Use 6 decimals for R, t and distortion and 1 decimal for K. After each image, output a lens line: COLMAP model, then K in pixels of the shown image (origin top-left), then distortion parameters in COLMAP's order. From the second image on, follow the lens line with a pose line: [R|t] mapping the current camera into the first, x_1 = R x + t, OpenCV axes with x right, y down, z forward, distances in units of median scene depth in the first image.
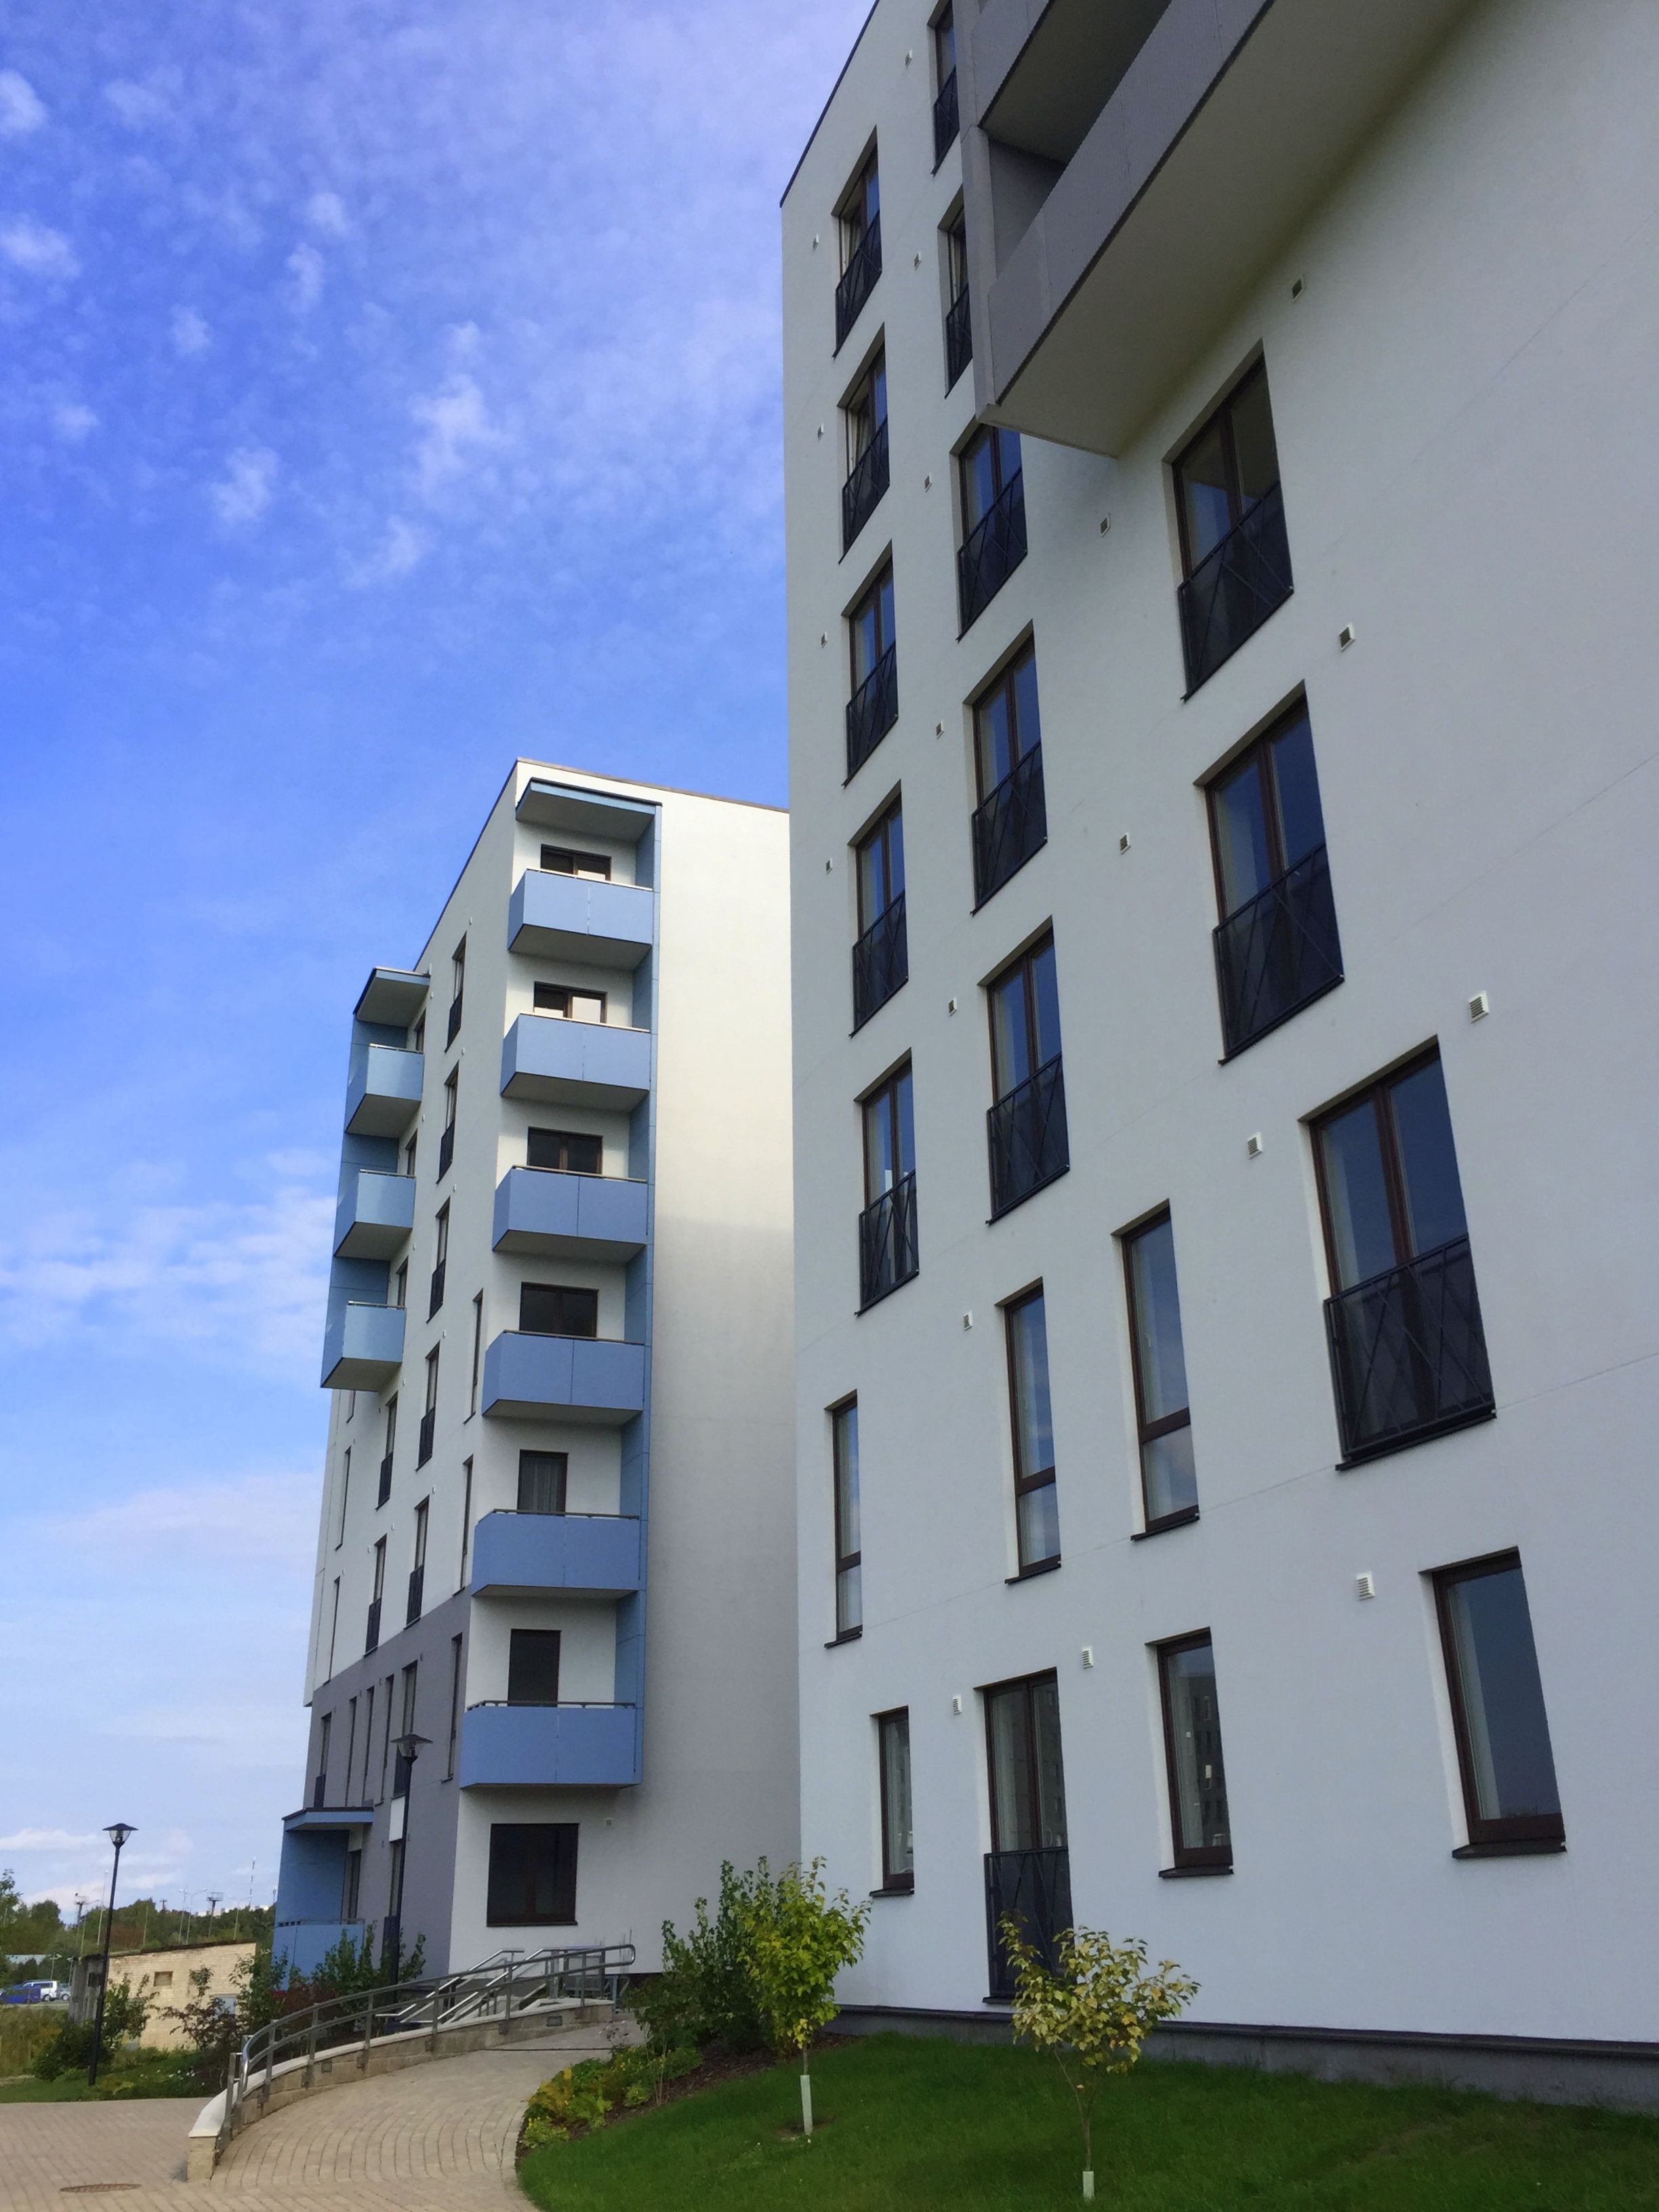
lens RADIAL K [[2001.5, 0, 829.5], [0, 2001.5, 1106.0], [0, 0, 1]] dist [0.102799, -0.126302]
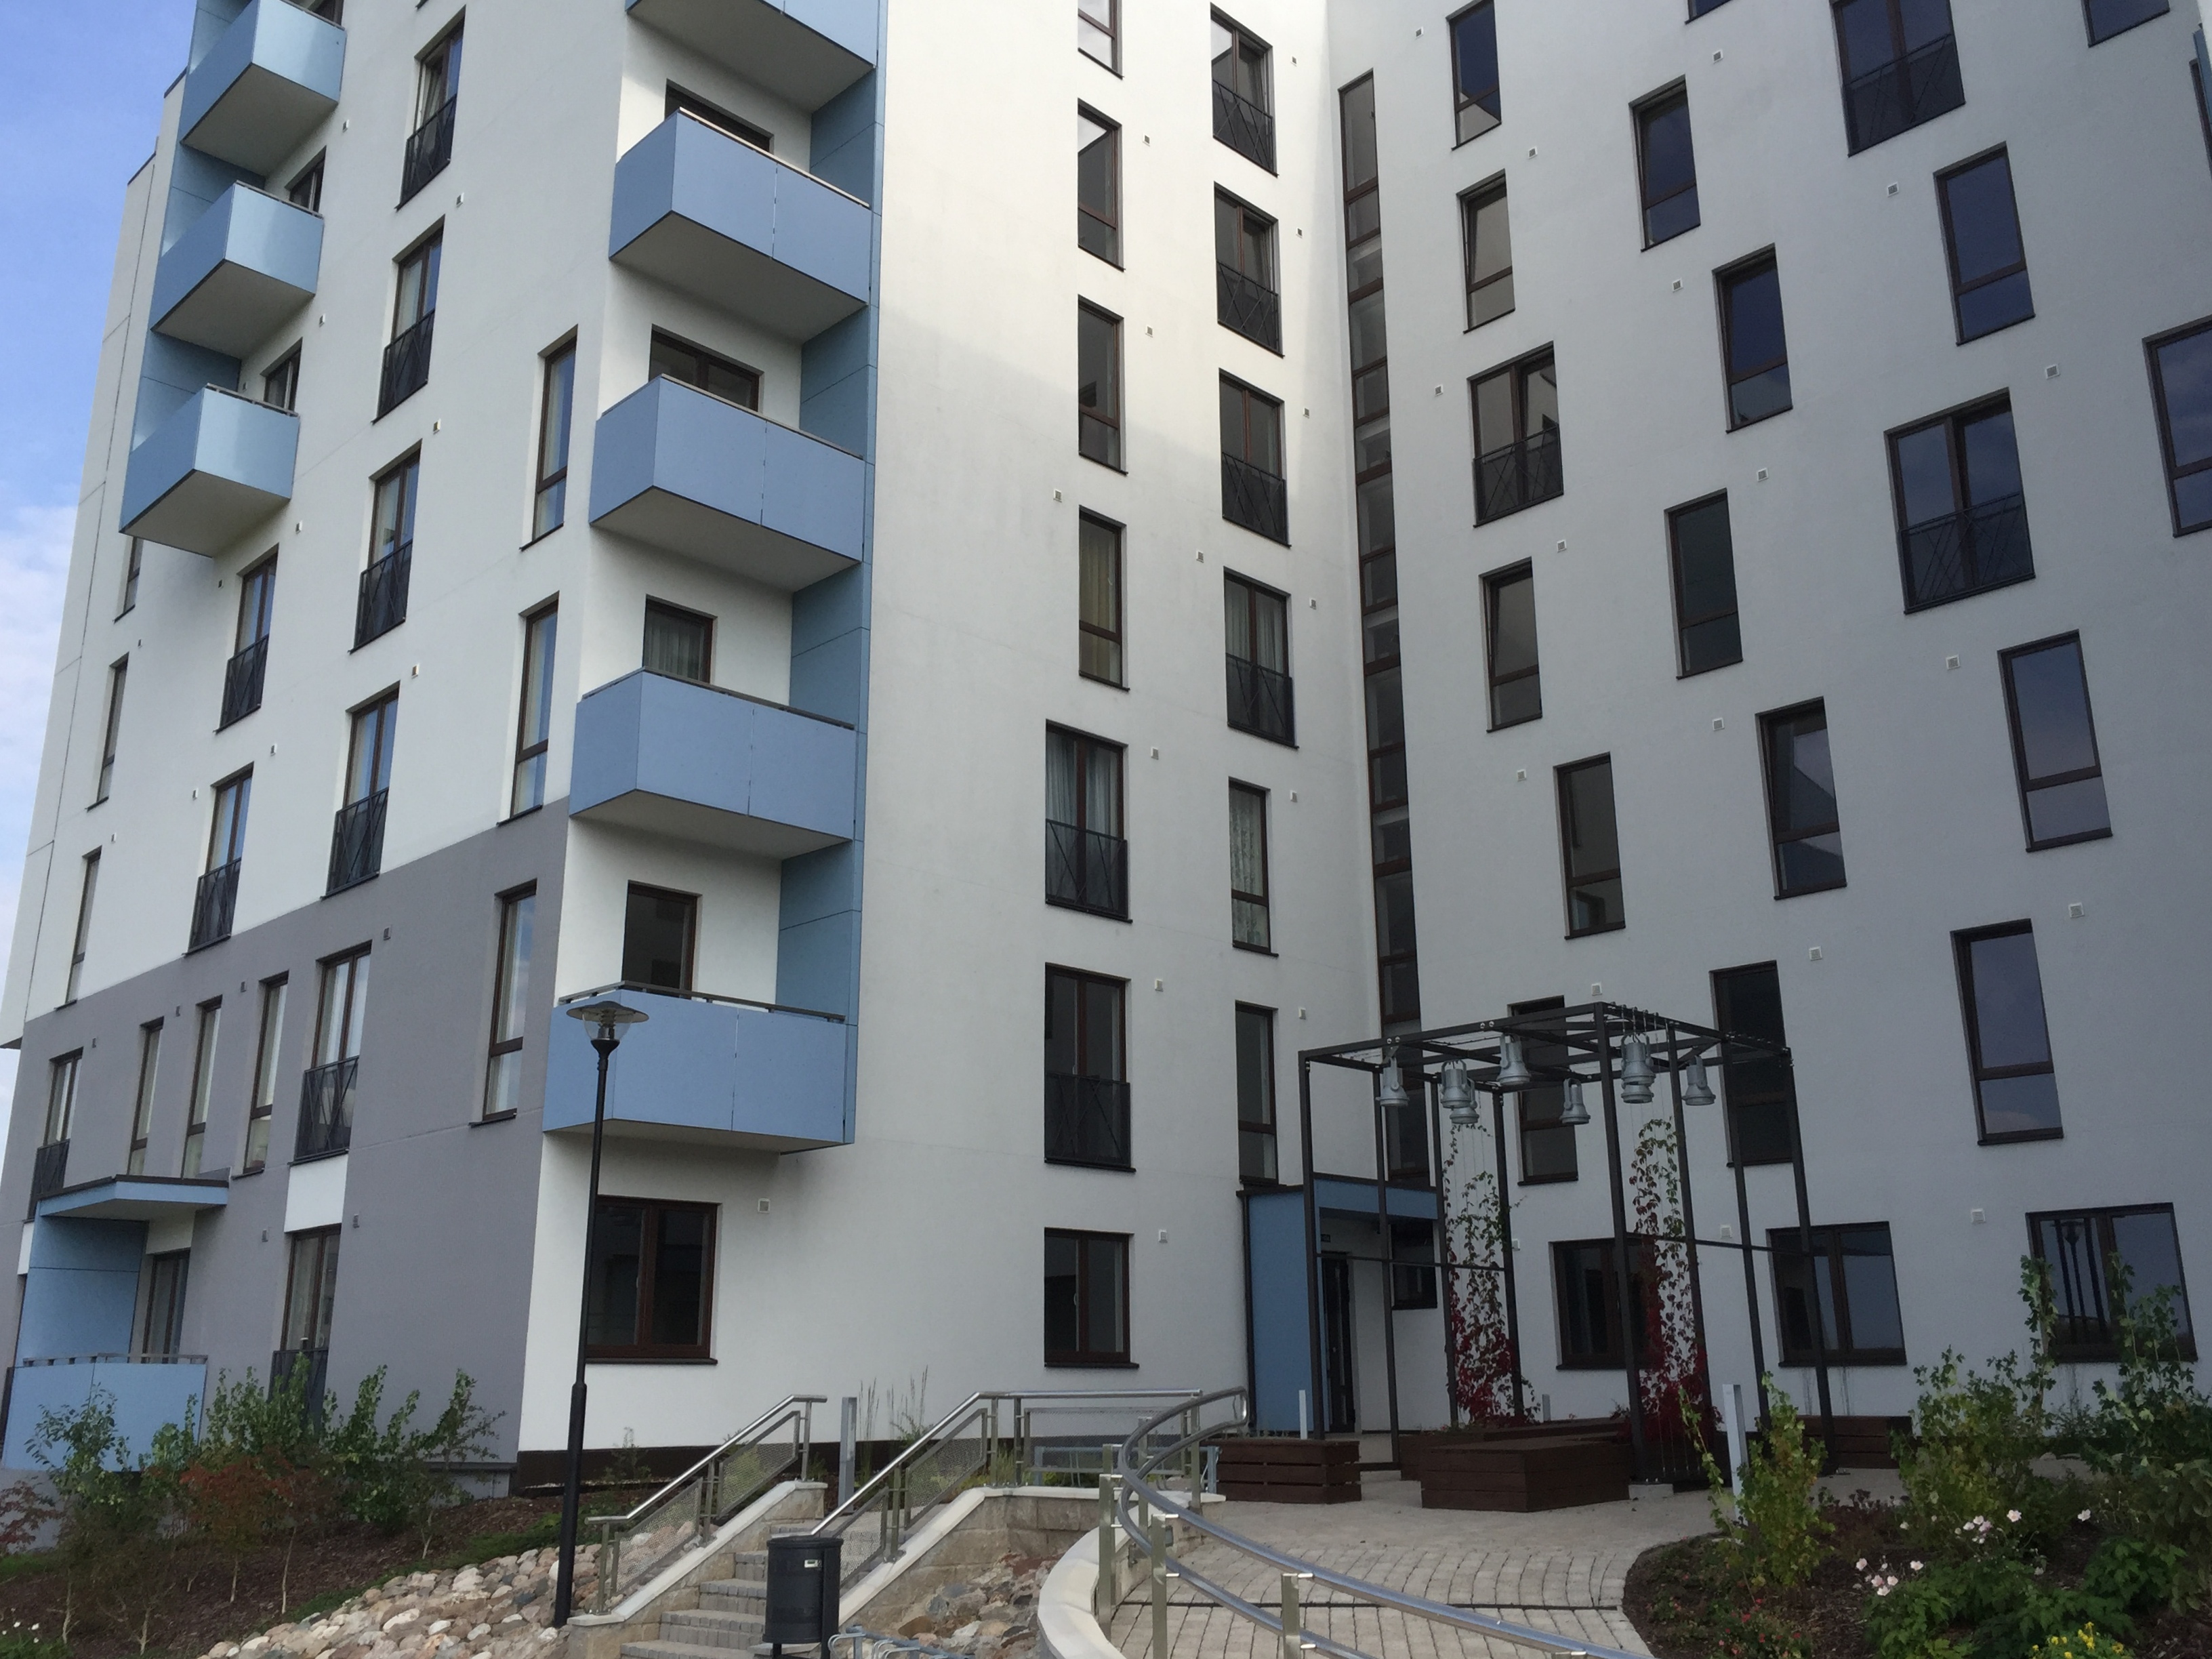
lens RADIAL K [[2001.5, 0, 1167.8], [0, 2001.5, 831.9], [0, 0, 1]] dist [0.102799, -0.126302]
pose [[0.925885, 0.114579, 0.360012, -0.219477], [-0.152399, 0.985206, 0.078387, 0.171699], [-0.345704, -0.127443, 0.929649, 0.396896]]
